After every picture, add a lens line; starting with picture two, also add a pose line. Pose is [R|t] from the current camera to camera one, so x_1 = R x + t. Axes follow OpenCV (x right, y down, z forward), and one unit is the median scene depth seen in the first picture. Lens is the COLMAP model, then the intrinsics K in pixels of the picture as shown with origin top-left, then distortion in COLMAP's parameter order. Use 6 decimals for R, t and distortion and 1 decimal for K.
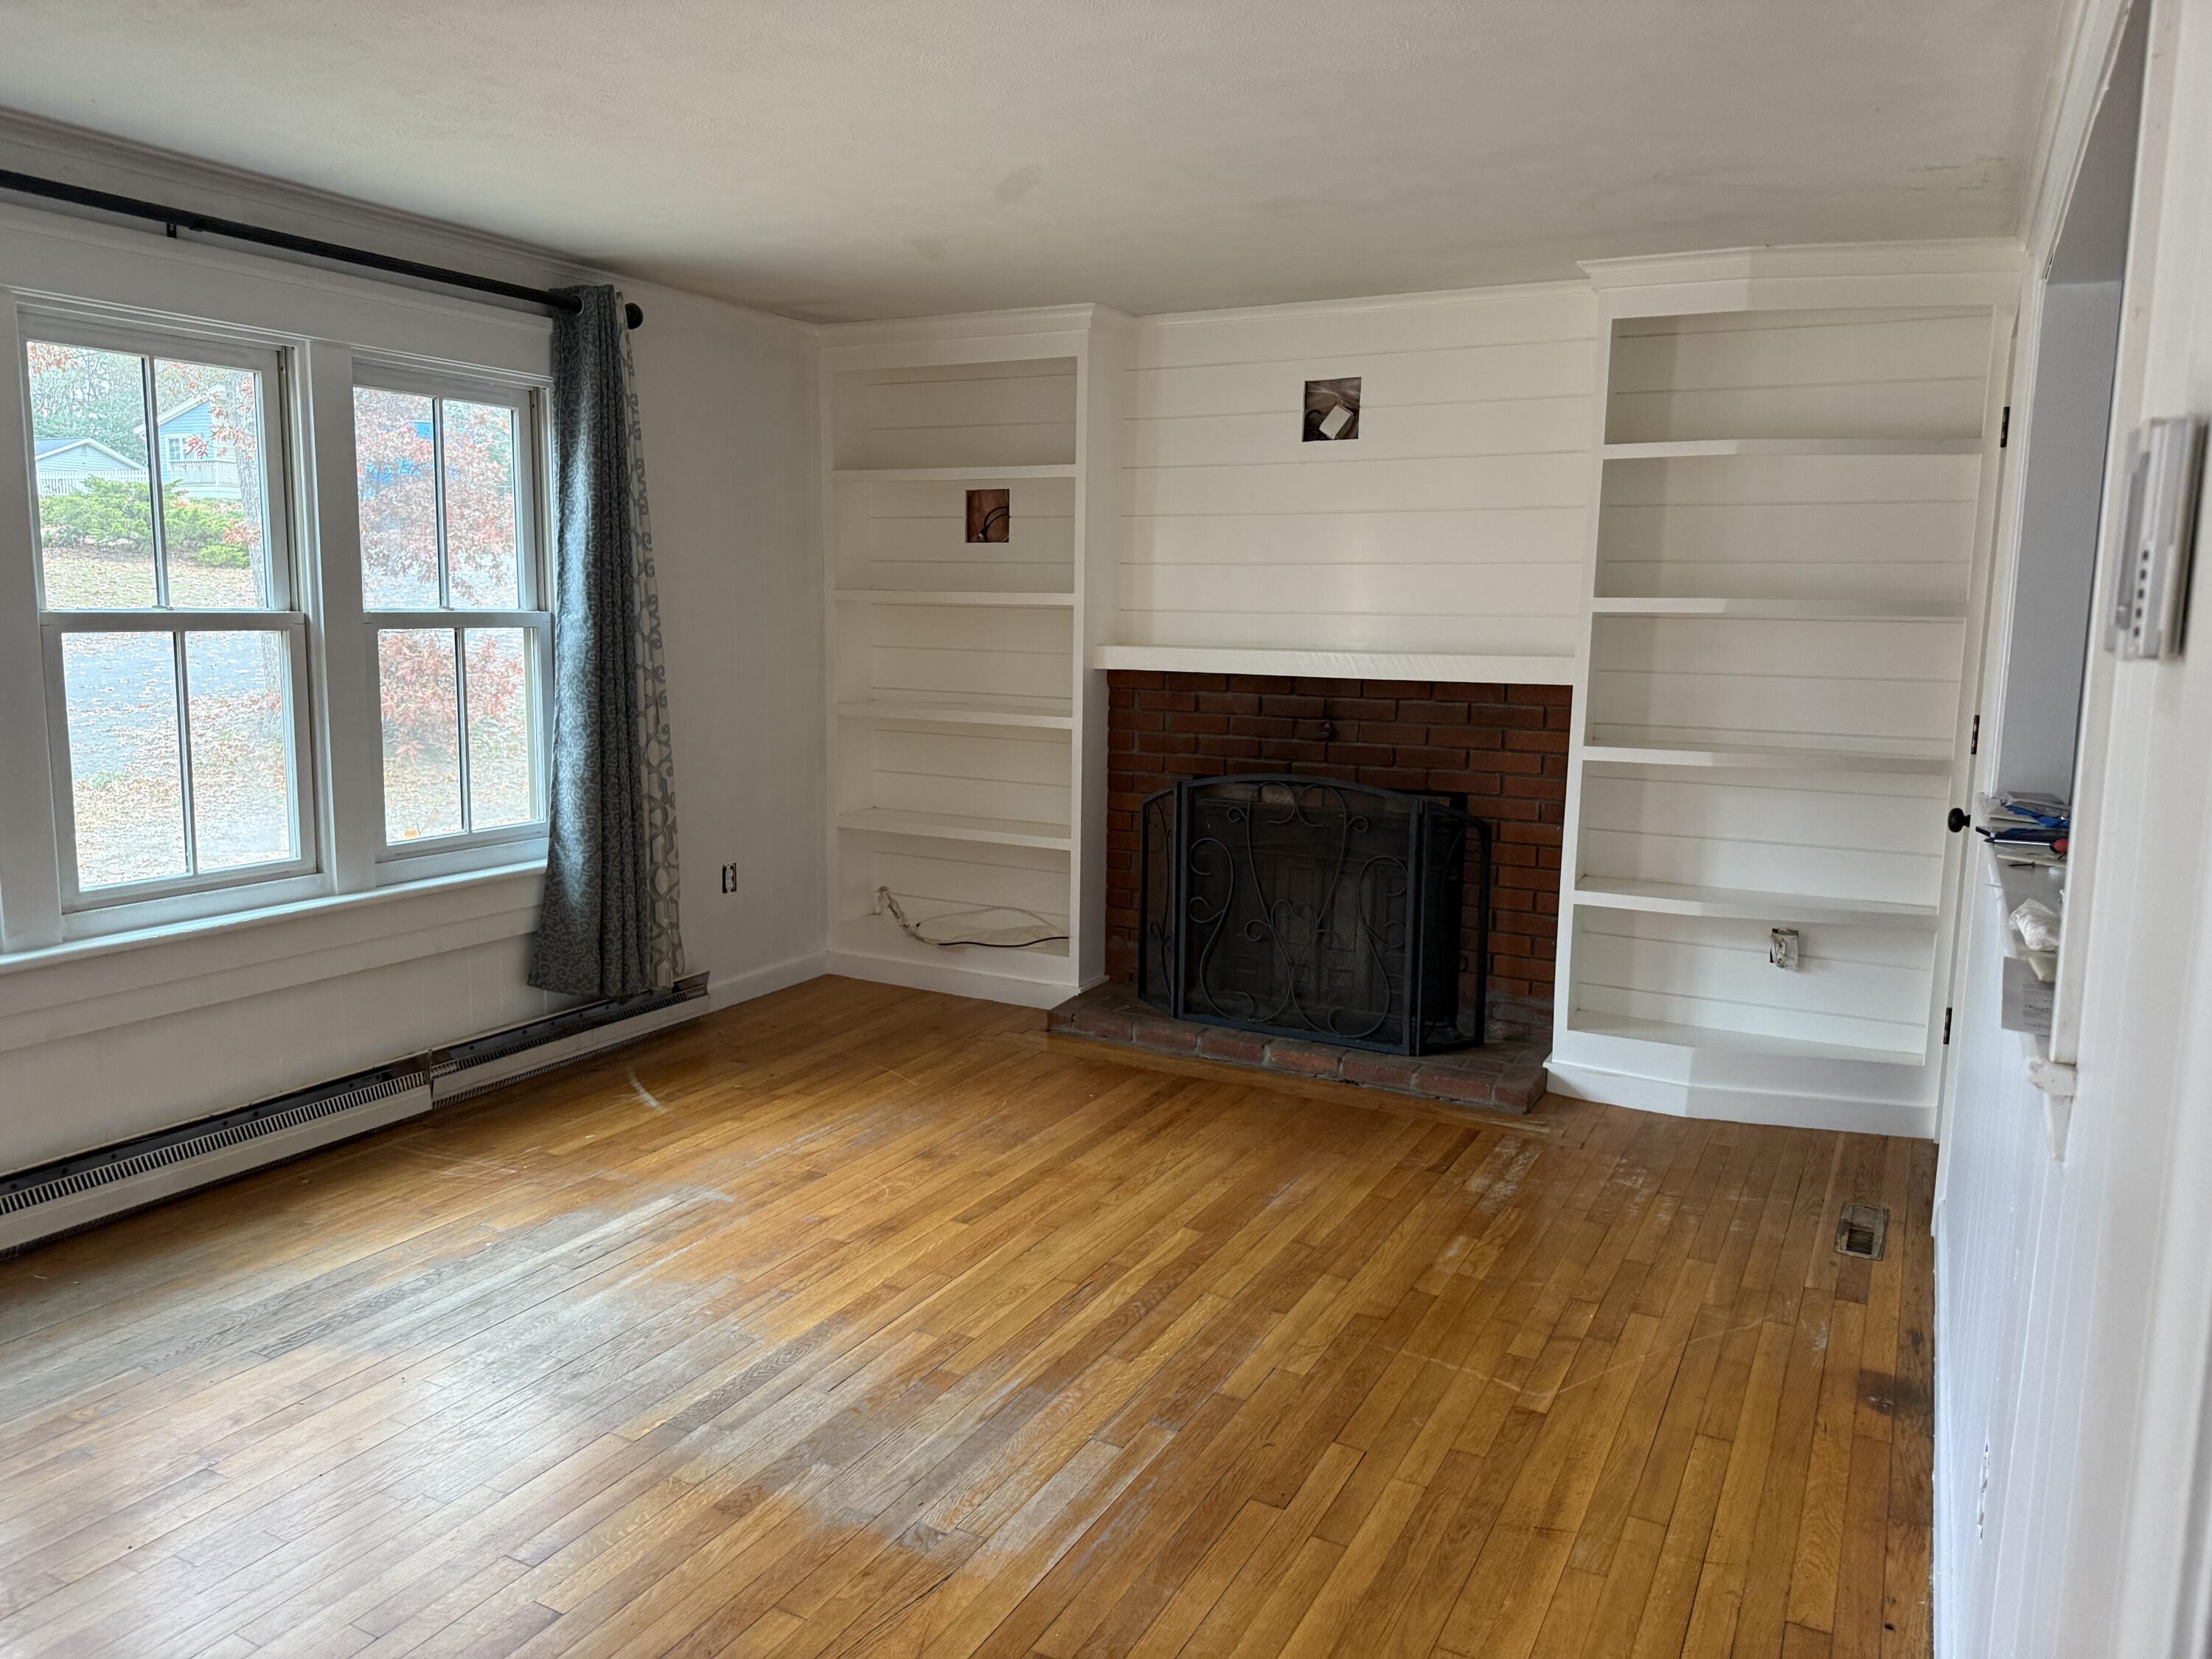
lens RADIAL K [[1547.8, 0, 1101.2], [0, 1547.8, 826.1], [0, 0, 1]] dist [0.140431, -0.231552]
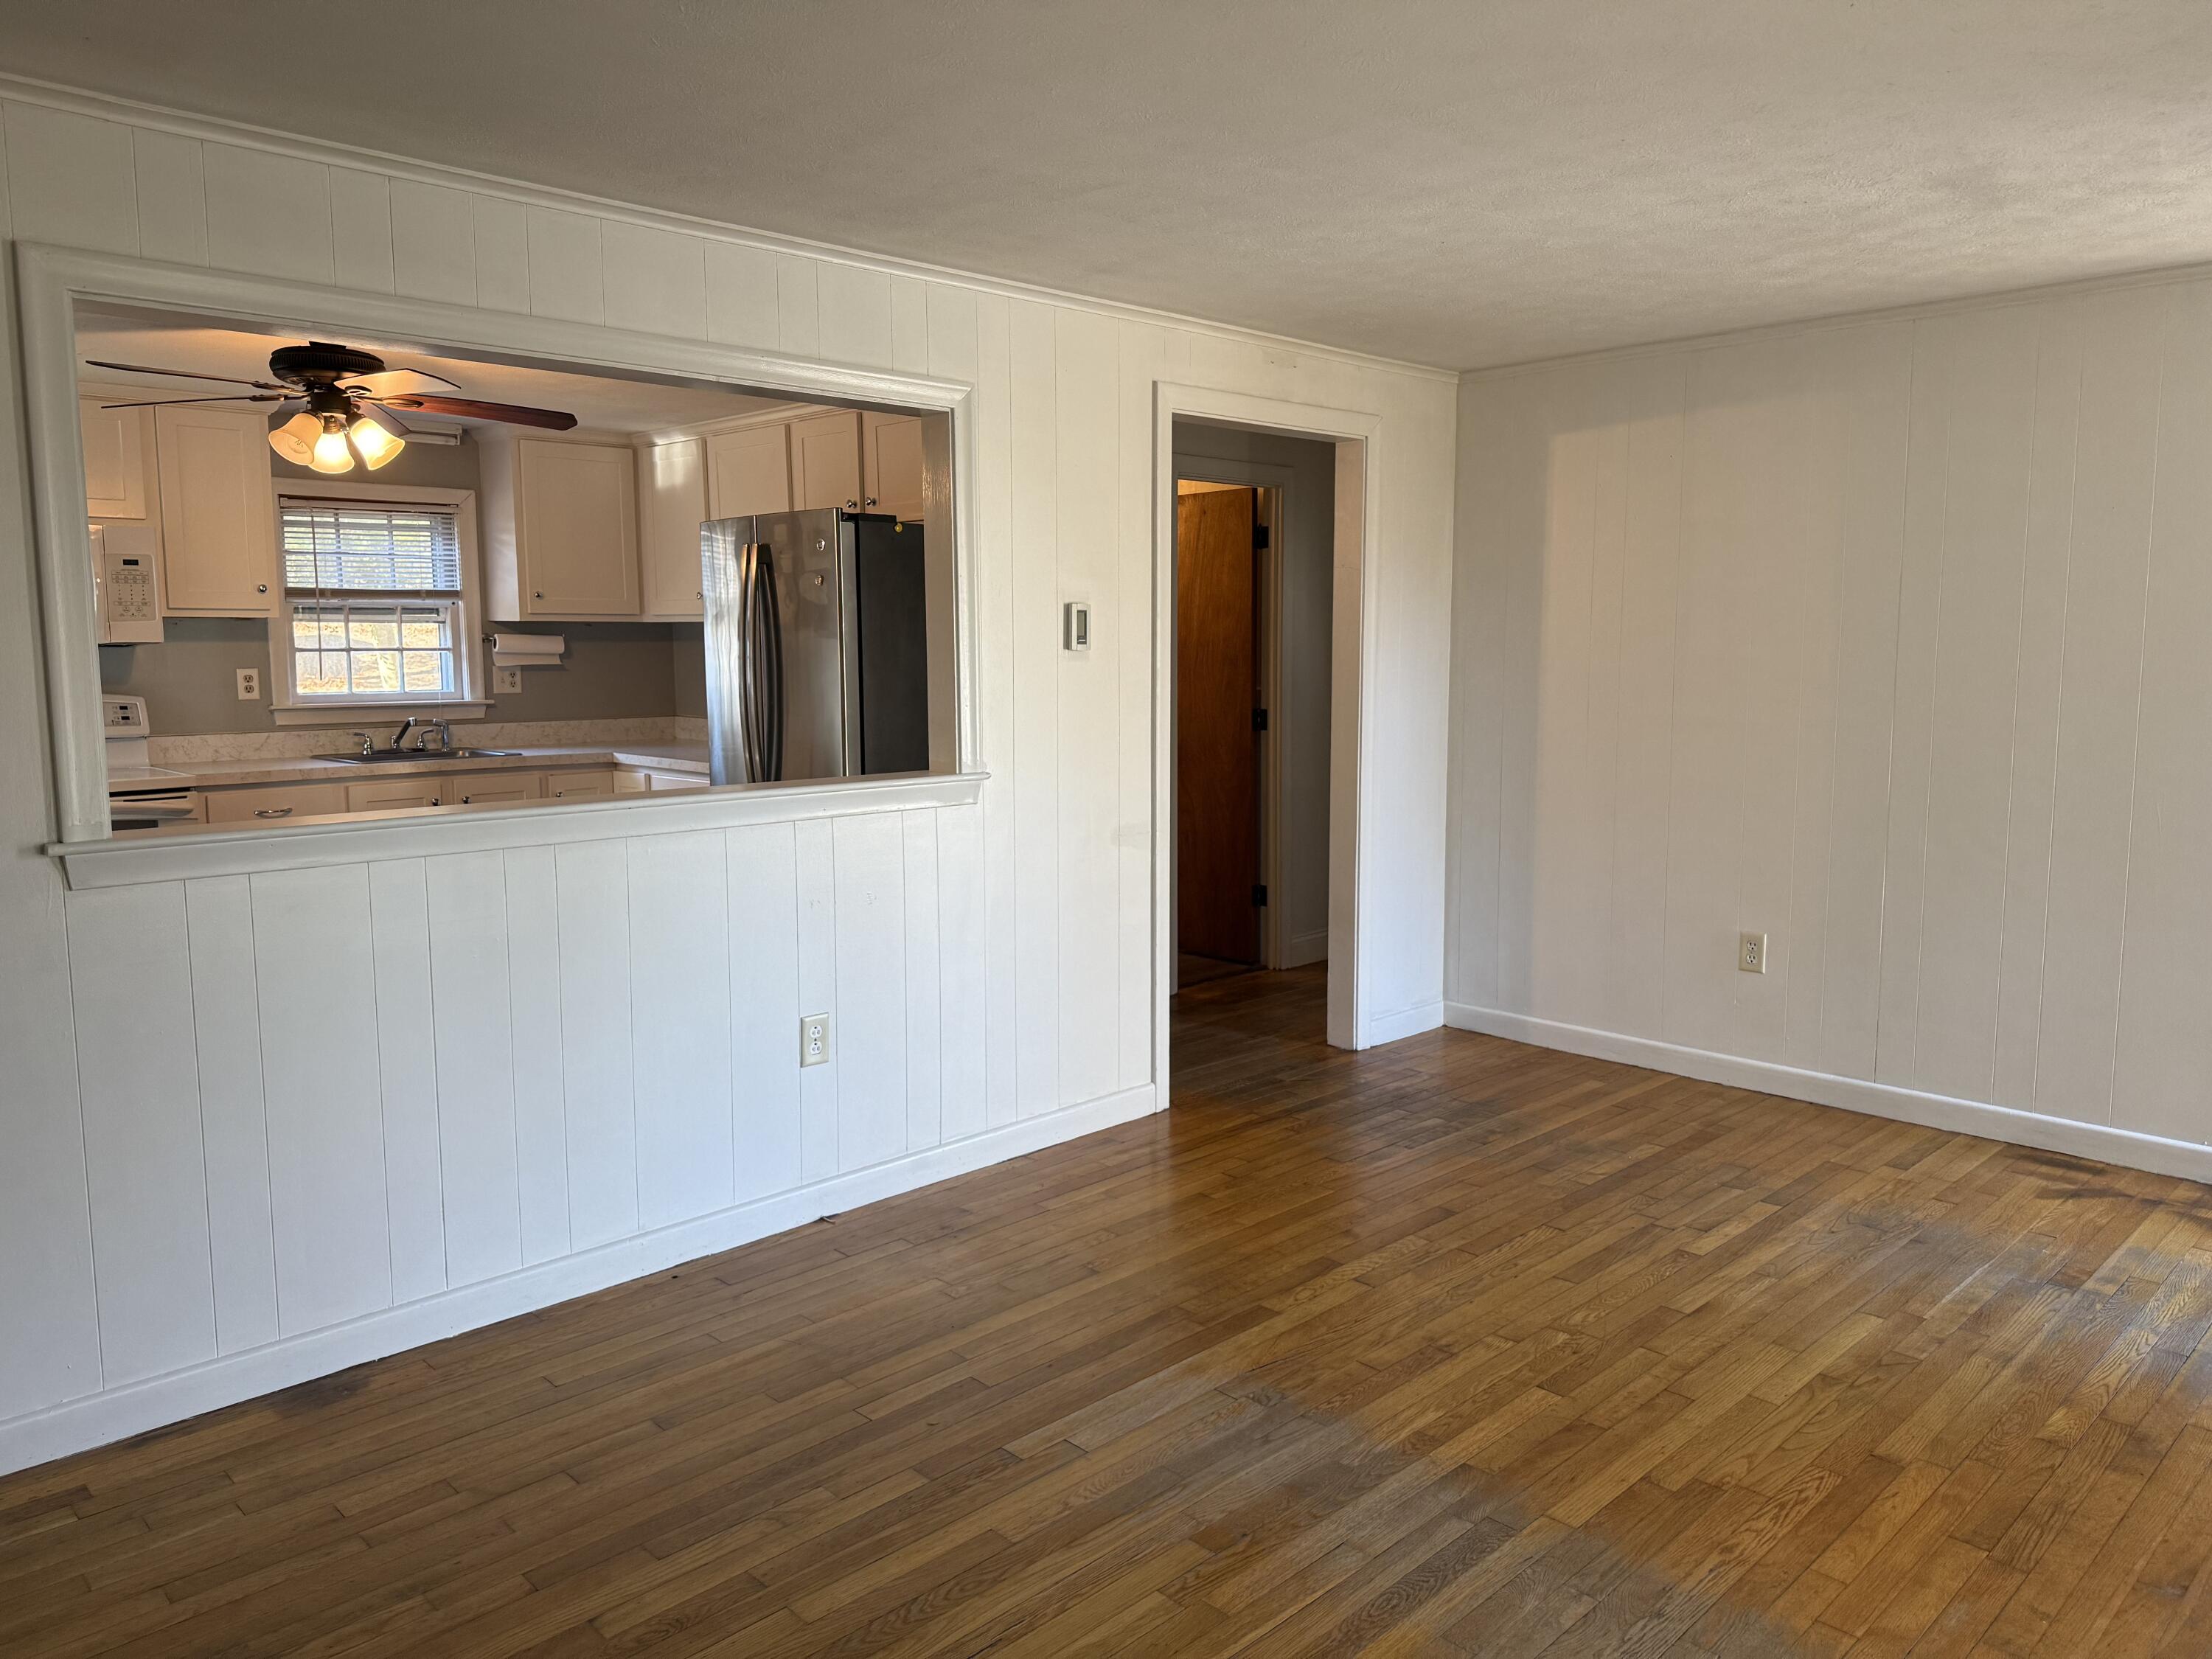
lens RADIAL K [[1543.0, 0, 1115.7], [0, 1543.0, 815.6], [0, 0, 1]] dist [0.030290, -0.051061]
pose [[-0.954986, -0.039658, 0.293988, -0.183445], [0.039265, 0.965406, 0.257778, -0.160703], [-0.294040, 0.257718, -0.920392, 1.098676]]
